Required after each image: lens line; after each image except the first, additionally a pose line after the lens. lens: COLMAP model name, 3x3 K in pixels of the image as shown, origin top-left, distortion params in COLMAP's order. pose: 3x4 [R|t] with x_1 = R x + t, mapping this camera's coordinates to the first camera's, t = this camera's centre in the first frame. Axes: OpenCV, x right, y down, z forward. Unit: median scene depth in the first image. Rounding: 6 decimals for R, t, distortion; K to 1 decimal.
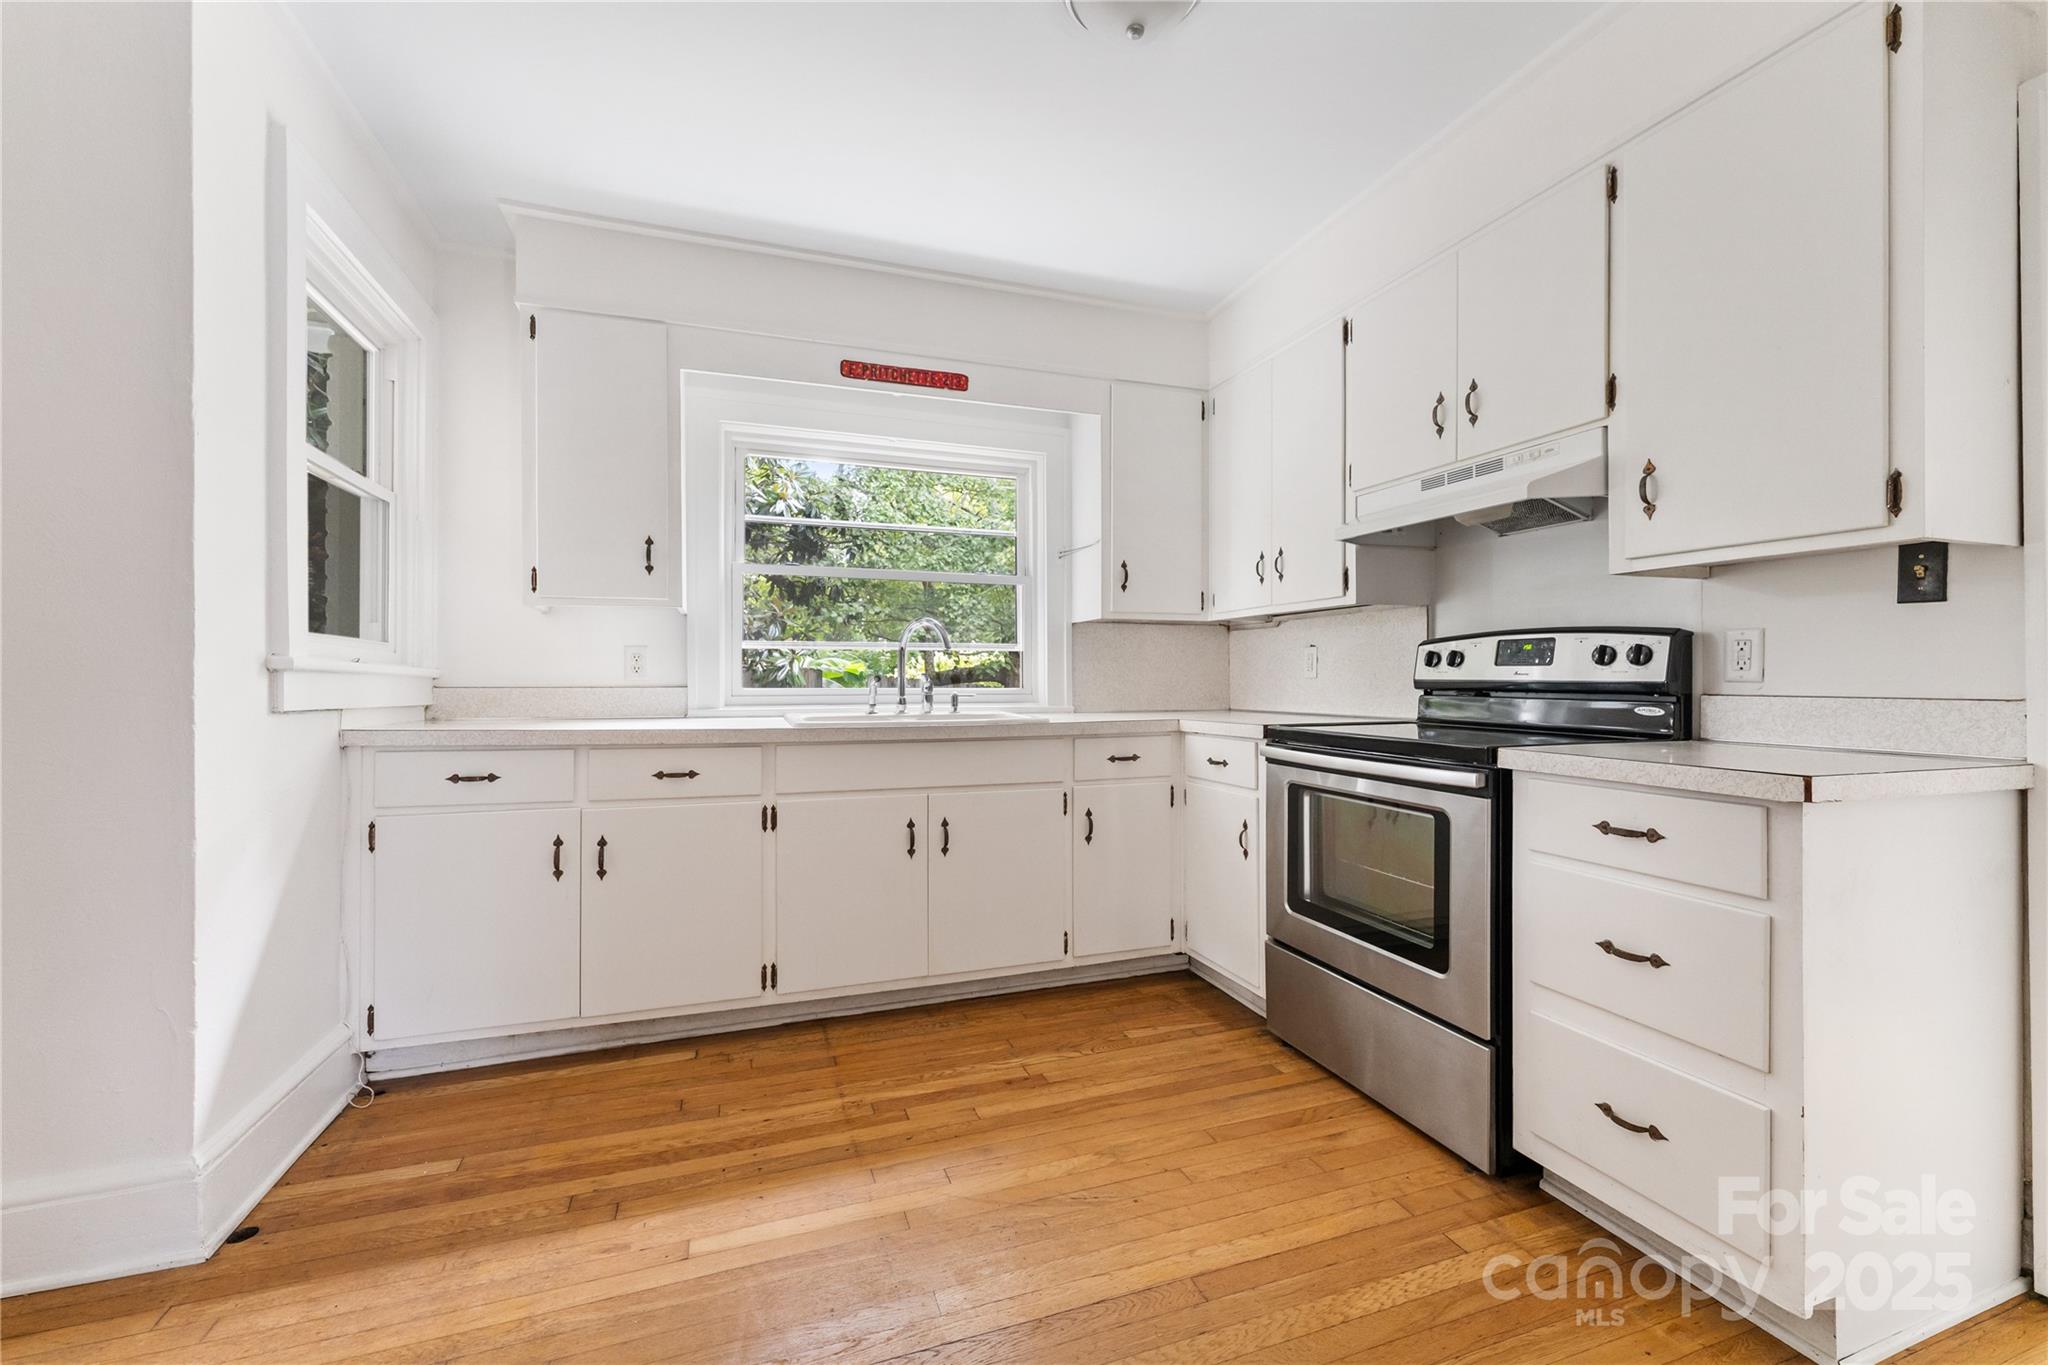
lens RADIAL K [[828.3, 0, 1021.7], [0, 828.3, 672.3], [0, 0, 1]] dist [0.002399, 0.000824]
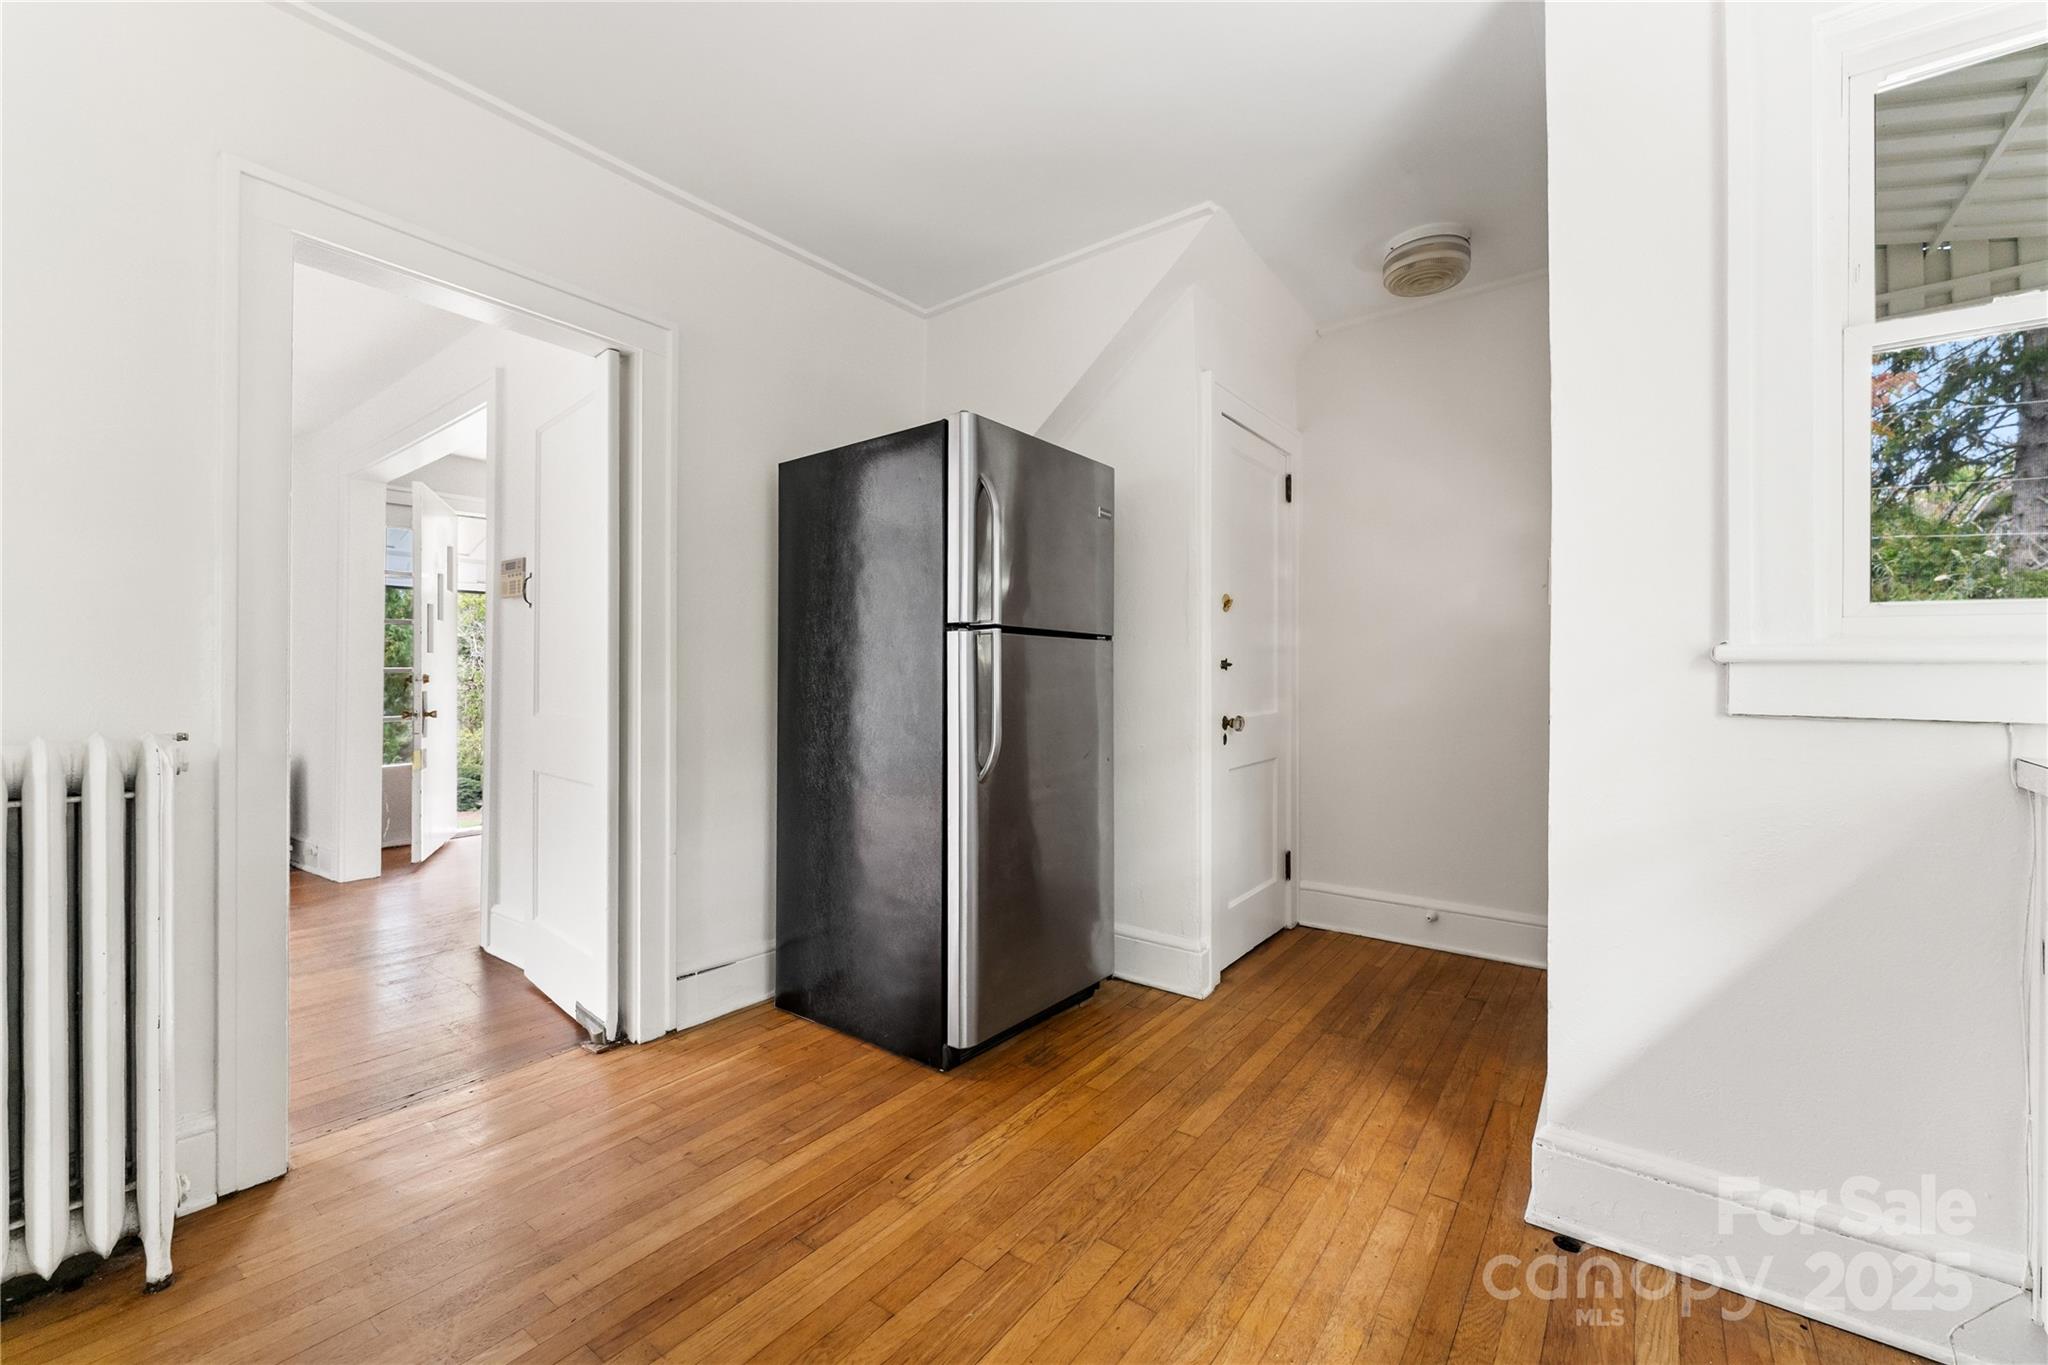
lens RADIAL K [[828.3, 0, 1021.7], [0, 828.3, 682.9], [0, 0, 1]] dist [0.002399, 0.000824]
pose [[-0.834735, 0.001129, -0.550651, 0.133826], [0.004278, 0.999981, -0.004436, 0.020383], [0.550636, -0.006059, -0.834723, 1.475751]]
